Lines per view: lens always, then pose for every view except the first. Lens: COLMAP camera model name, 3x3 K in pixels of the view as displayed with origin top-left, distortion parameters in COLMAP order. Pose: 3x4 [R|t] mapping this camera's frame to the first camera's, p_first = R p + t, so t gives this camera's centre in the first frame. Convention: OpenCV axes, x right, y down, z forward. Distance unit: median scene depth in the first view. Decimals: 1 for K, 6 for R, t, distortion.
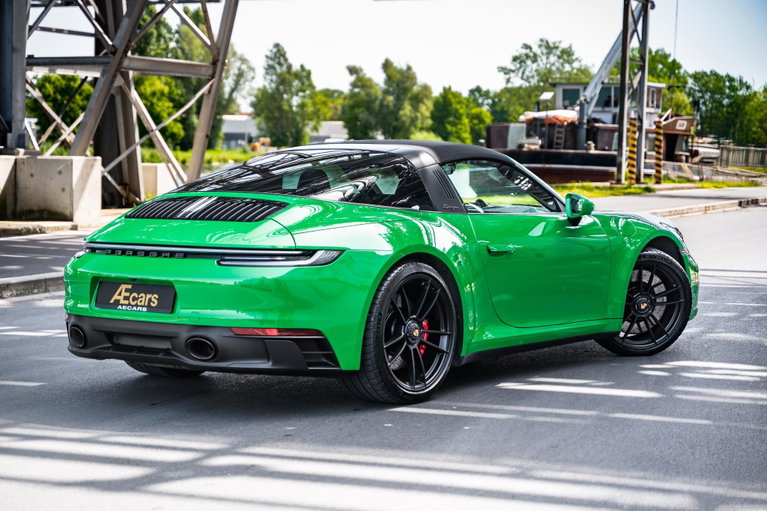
lens RADIAL K [[1644.4, 0, 383.5], [0, 1644.4, 255.5], [0, 0, 1]] dist [-0.029345, -0.212390]
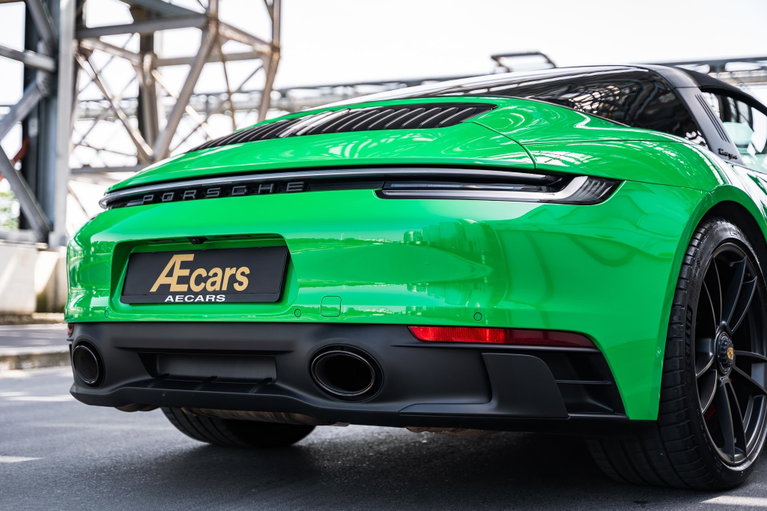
lens RADIAL K [[1217.2, 0, 383.5], [0, 1217.2, 255.5], [0, 0, 1]] dist [0.004730, -0.107787]
pose [[0.999617, -0.000437, 0.027667, -0.105501], [0.003217, 0.994932, -0.100501, 0.056062], [-0.027483, 0.100552, 0.994552, 0.626819]]
